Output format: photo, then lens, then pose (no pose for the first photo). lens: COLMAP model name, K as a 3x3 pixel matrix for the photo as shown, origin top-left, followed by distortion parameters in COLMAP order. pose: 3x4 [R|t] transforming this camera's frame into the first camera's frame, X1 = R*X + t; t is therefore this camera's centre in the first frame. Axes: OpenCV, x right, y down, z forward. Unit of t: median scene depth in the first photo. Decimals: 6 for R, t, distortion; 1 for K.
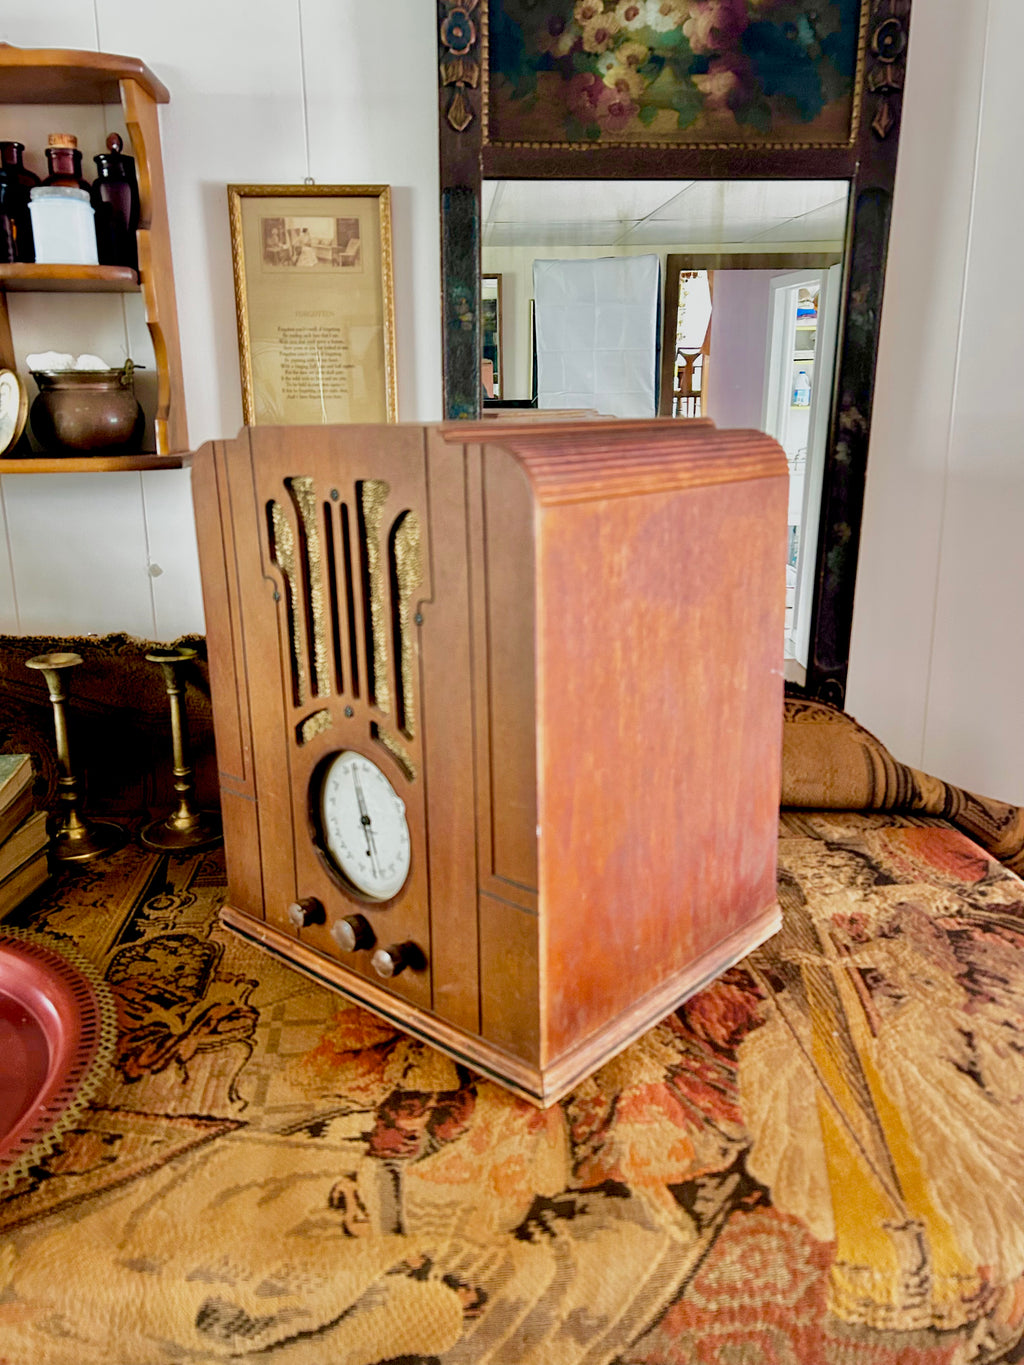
lens RADIAL K [[1027.2, 0, 492.9], [0, 1027.2, 685.7], [0, 0, 1]] dist [0.008919, -0.008929]
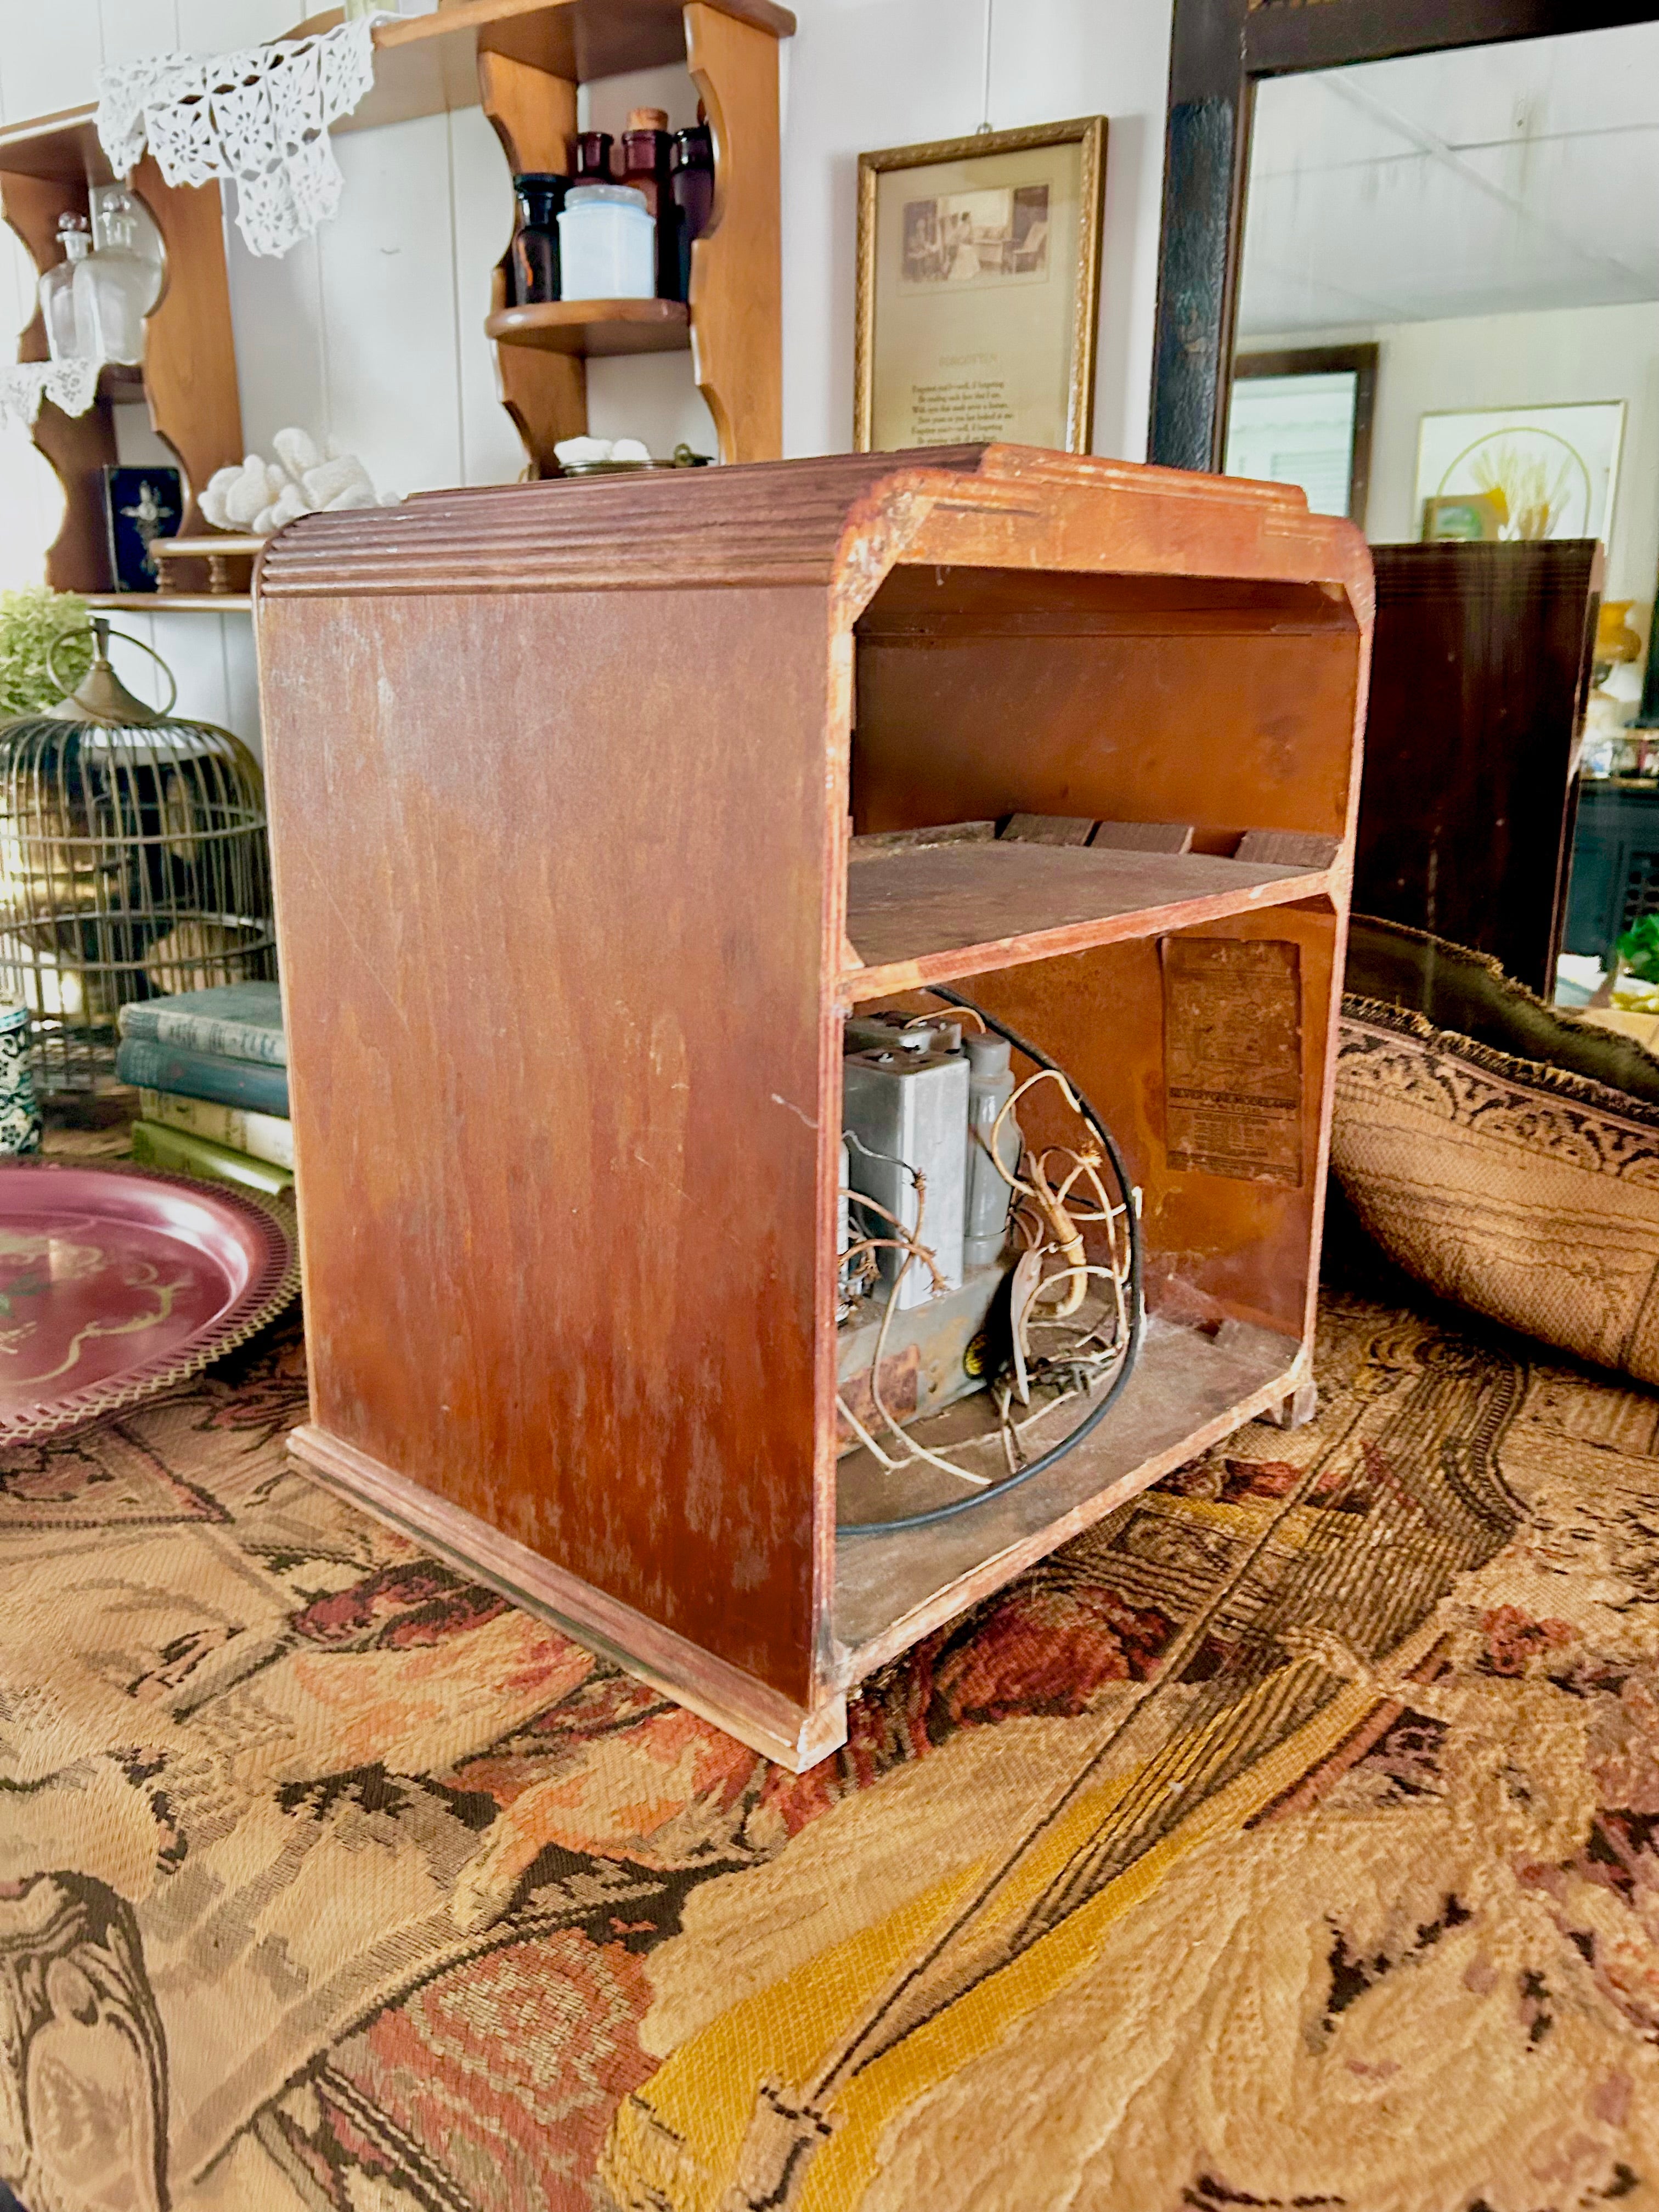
lens RADIAL K [[1689.5, 0, 829.5], [0, 1689.5, 1106.0], [0, 0, 1]] dist [0.001867, 0.000450]
pose [[0.803915, 0.183443, -0.565746, 0.430969], [-0.174004, 0.982167, 0.071211, 0.004490], [0.568720, 0.041194, 0.821499, 0.192725]]
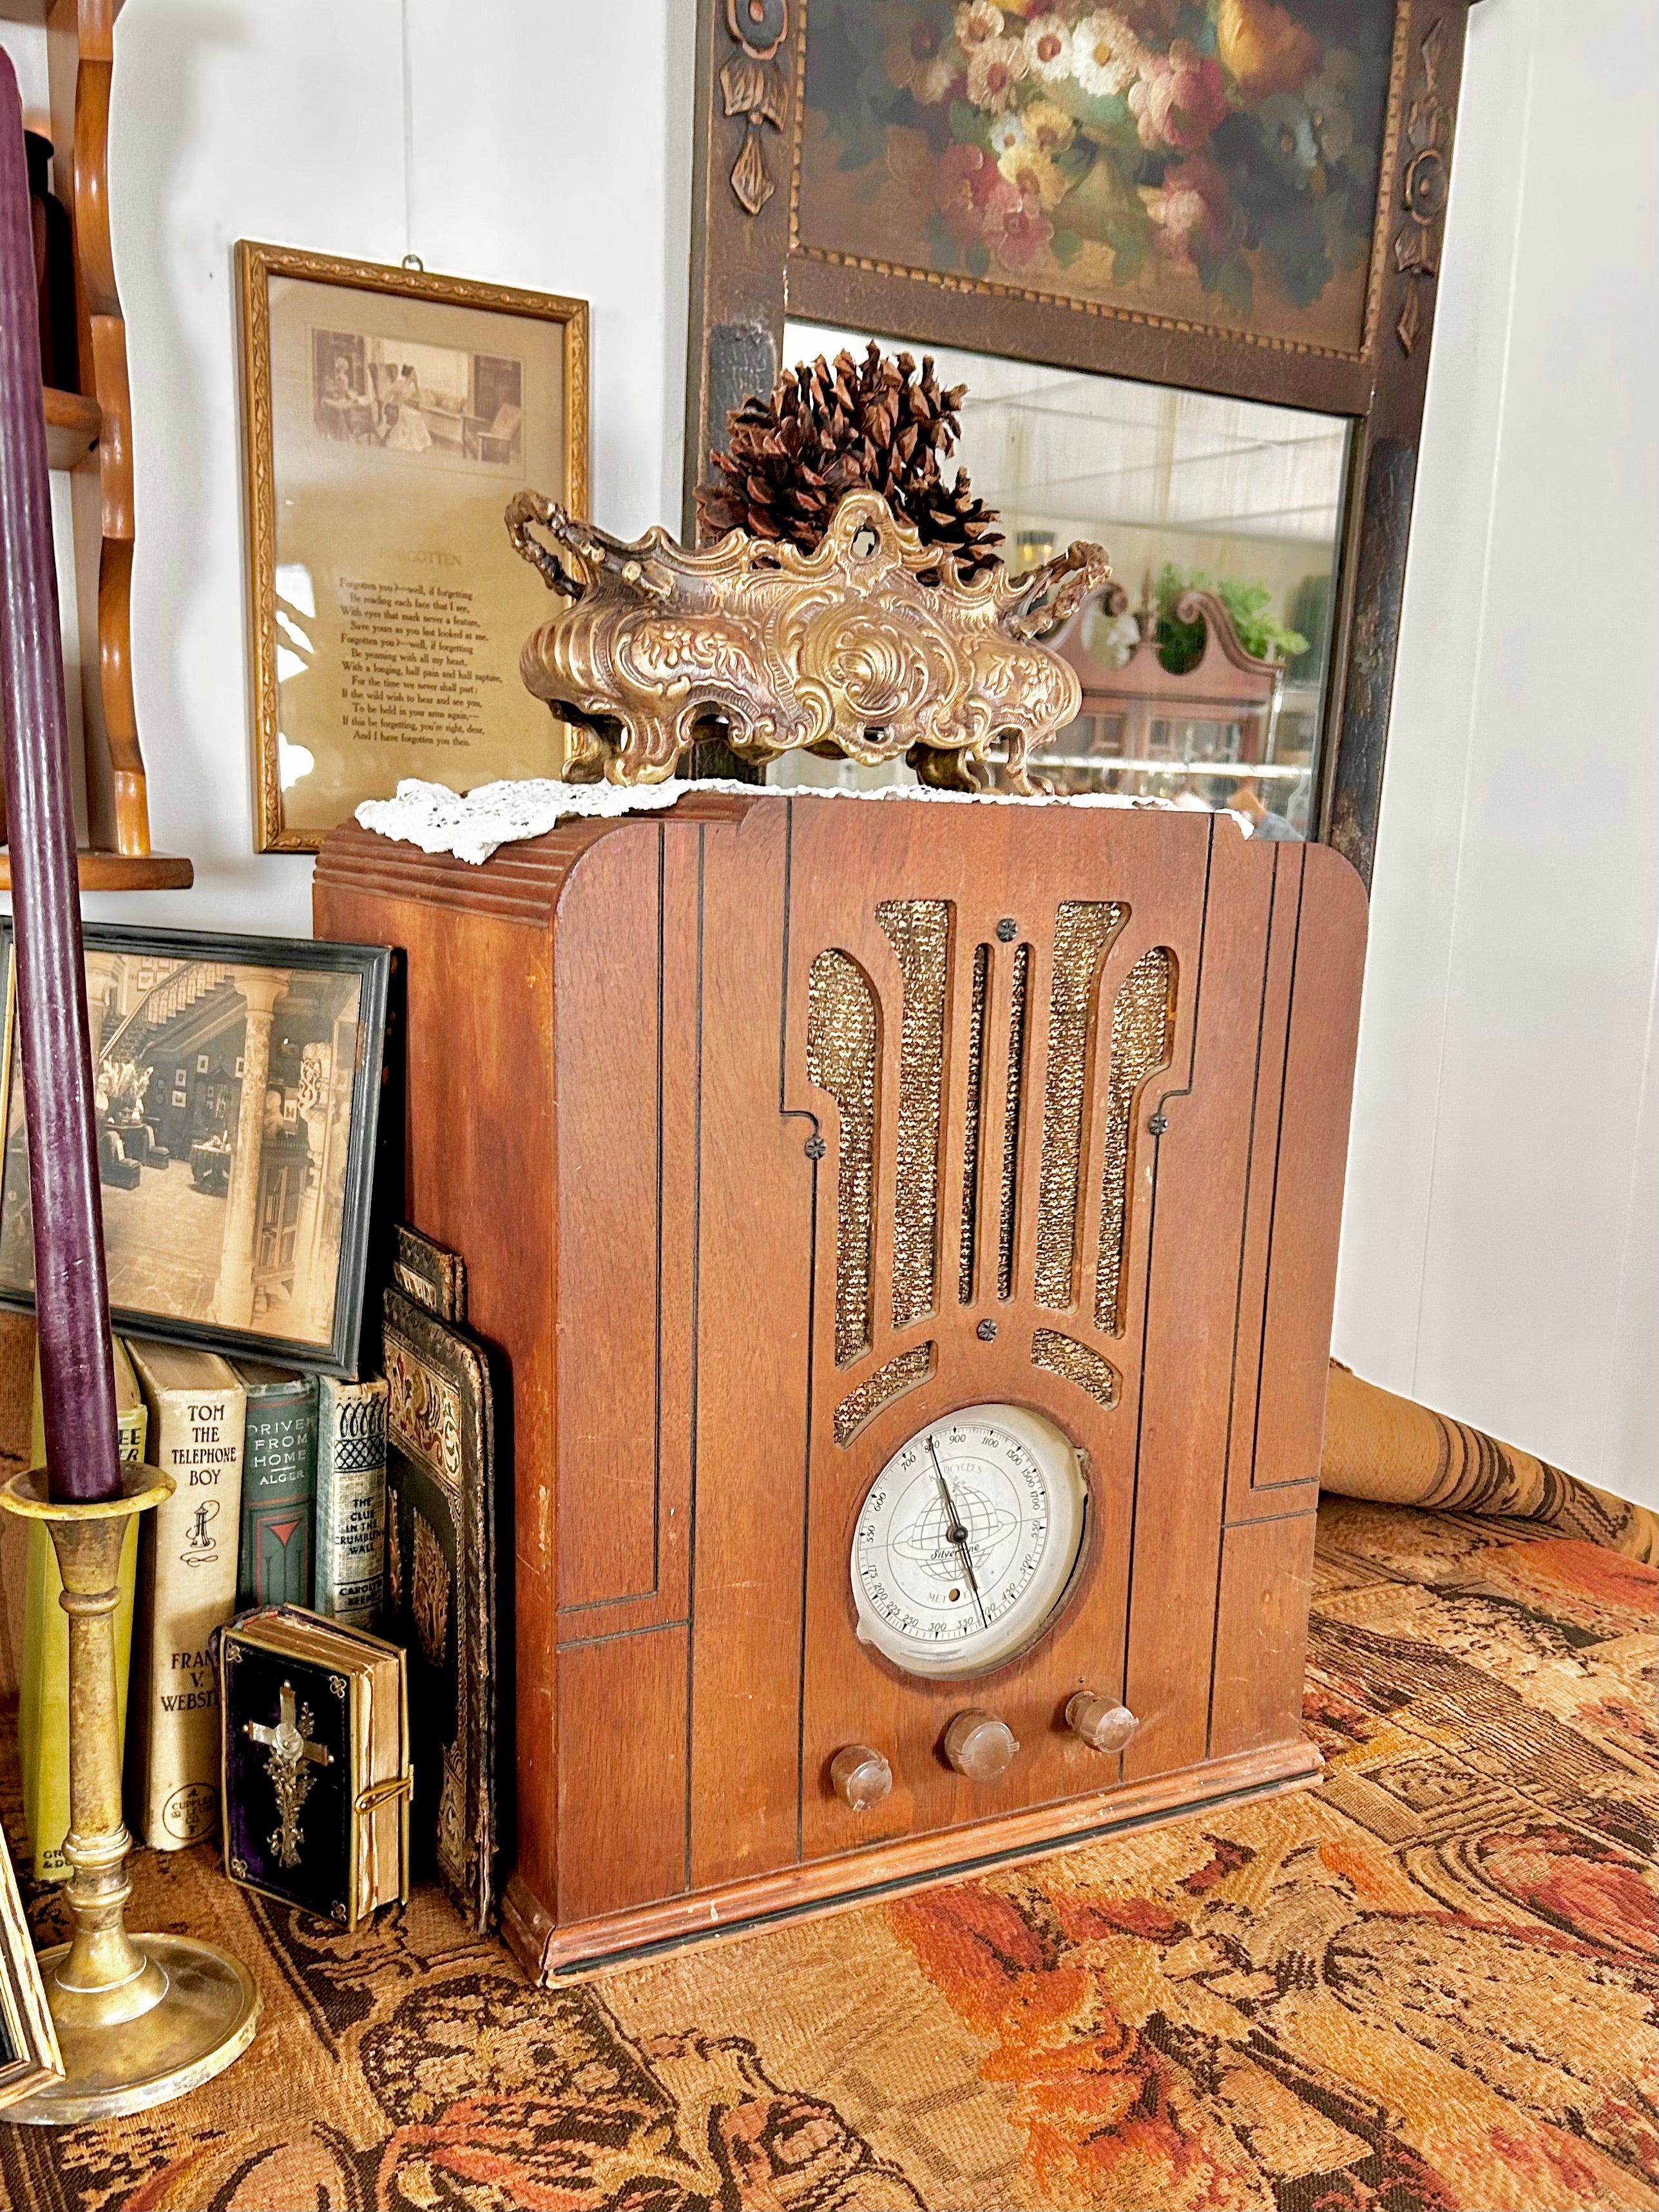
lens RADIAL K [[2003.0, 0, 828.3], [0, 2003.0, 1299.3], [0, 0, 1]] dist [0.003278, -0.001466]
pose [[0.899685, -0.058845, 0.432555, -0.454524], [0.068606, 0.997619, -0.006979, -0.019939], [-0.431115, 0.035955, 0.901580, 0.156031]]
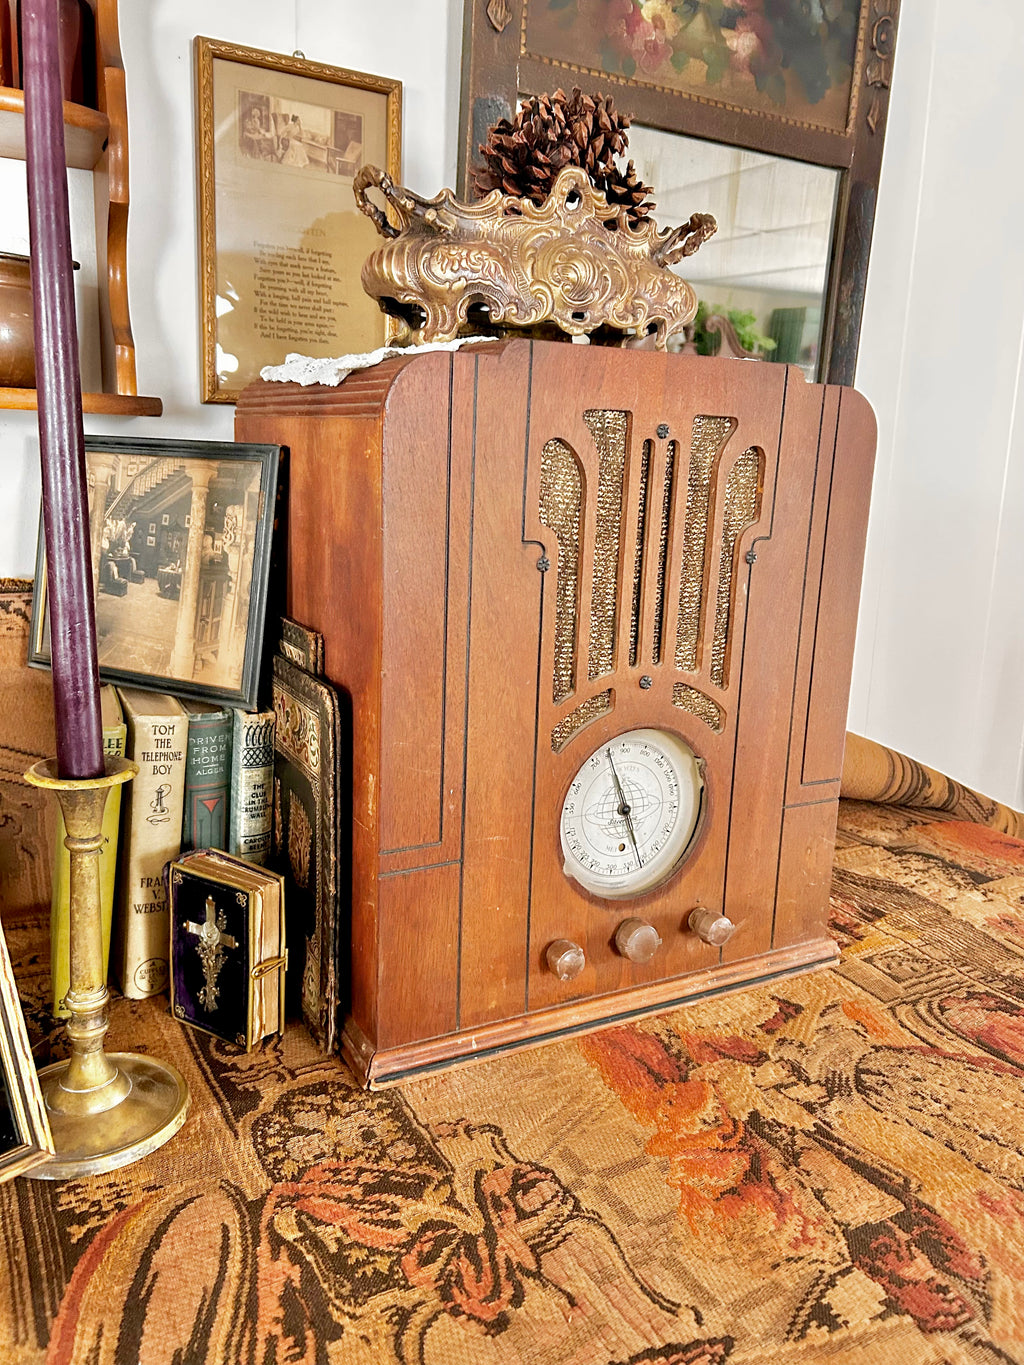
lens RADIAL K [[1047.3, 0, 500.6], [0, 1047.3, 683.8], [0, 0, 1]] dist [-0.002661, -0.000626]
pose [[0.903884, -0.044175, 0.425491, -0.424923], [0.059875, 0.997927, -0.023589, 0.001824], [-0.423567, 0.046798, 0.904655, 0.276262]]
